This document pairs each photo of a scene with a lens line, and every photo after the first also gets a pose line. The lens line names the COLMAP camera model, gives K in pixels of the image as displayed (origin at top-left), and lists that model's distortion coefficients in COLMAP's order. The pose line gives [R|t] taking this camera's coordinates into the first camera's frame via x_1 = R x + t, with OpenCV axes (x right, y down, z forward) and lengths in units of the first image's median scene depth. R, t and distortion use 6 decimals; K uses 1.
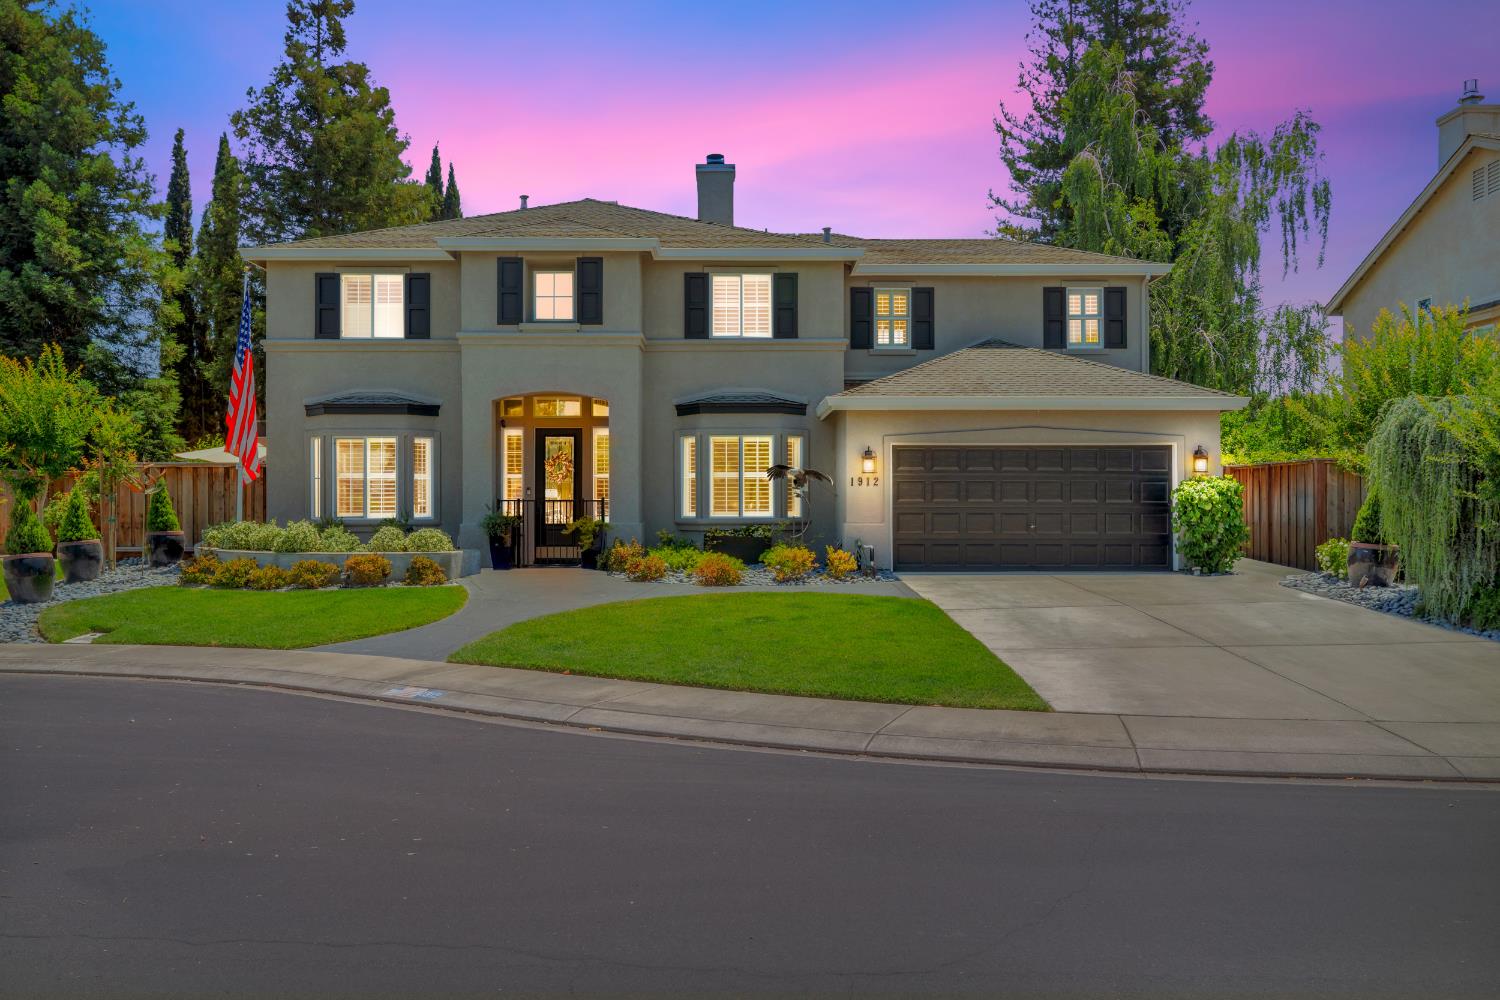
lens RADIAL K [[1227.0, 0, 750.0], [0, 1227.0, 500.0], [0, 0, 1]] dist [0.002788, 0.005940]
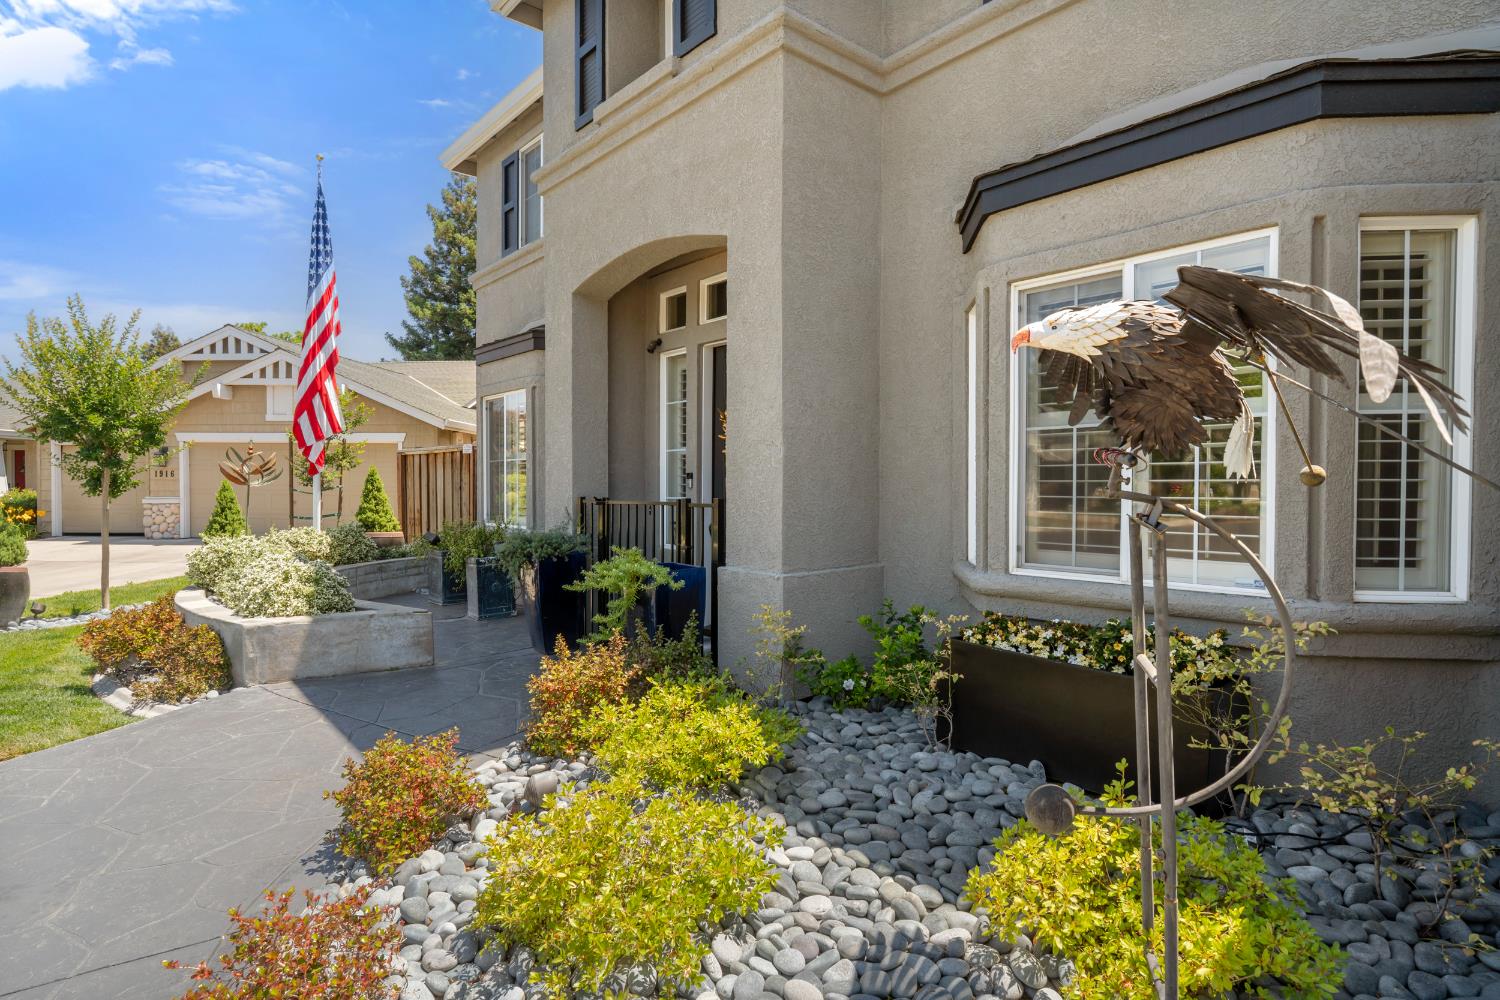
lens RADIAL K [[820.7, 0, 750.0], [0, 820.7, 500.0], [0, 0, 1]] dist [-0.002705, -0.000283]
pose [[0.623262, 0.015361, -0.781862, 0.081676], [-0.006393, 0.999874, 0.014548, -0.005496], [0.781987, -0.004069, 0.623282, 0.825187]]
